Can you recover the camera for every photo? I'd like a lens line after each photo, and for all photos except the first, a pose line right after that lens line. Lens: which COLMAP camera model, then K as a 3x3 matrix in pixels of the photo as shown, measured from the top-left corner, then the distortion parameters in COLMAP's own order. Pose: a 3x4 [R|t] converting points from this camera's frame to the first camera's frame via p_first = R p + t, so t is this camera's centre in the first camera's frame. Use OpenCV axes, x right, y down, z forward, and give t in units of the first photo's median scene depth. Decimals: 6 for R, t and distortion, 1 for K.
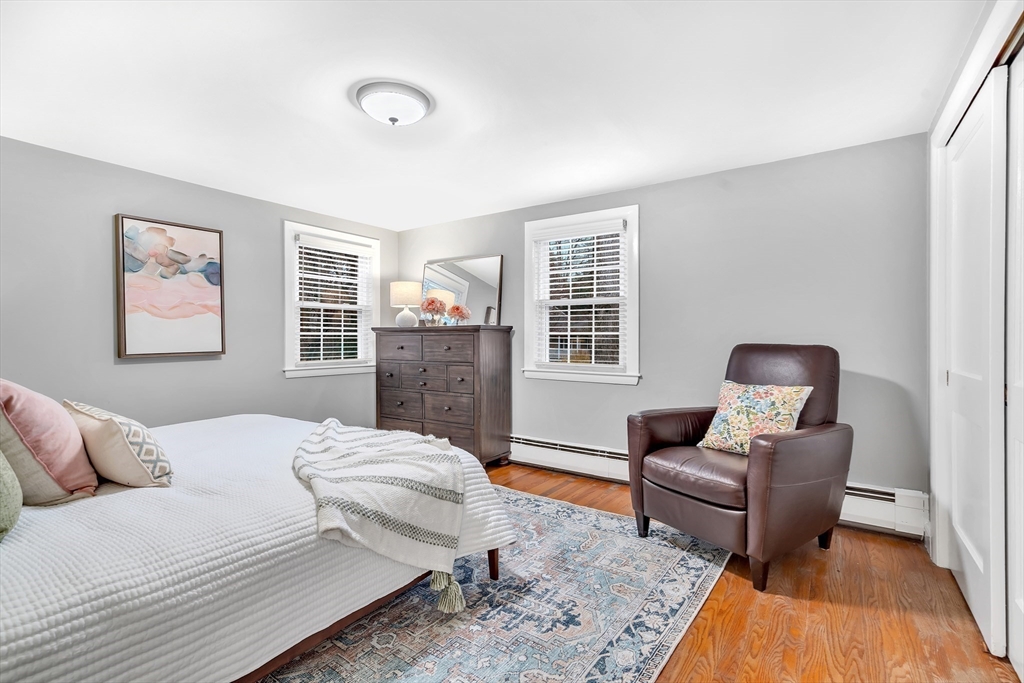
lens RADIAL K [[471.0, 0, 506.4], [0, 471.0, 339.0], [0, 0, 1]] dist [-0.015017, 0.013010]
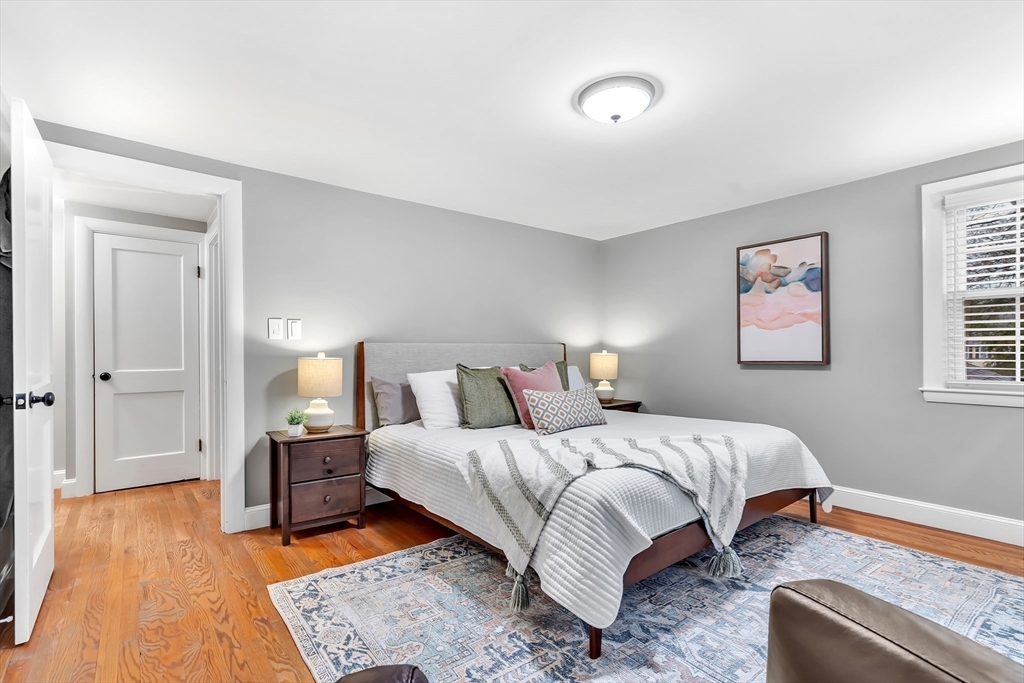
lens RADIAL K [[471.0, 0, 510.1], [0, 471.0, 344.8], [0, 0, 1]] dist [-0.015017, 0.013010]
pose [[-0.265608, -0.009204, -0.964037, 0.401710], [0.001425, 0.999950, -0.009939, 0.002092], [0.964080, -0.004014, -0.265581, 0.565925]]
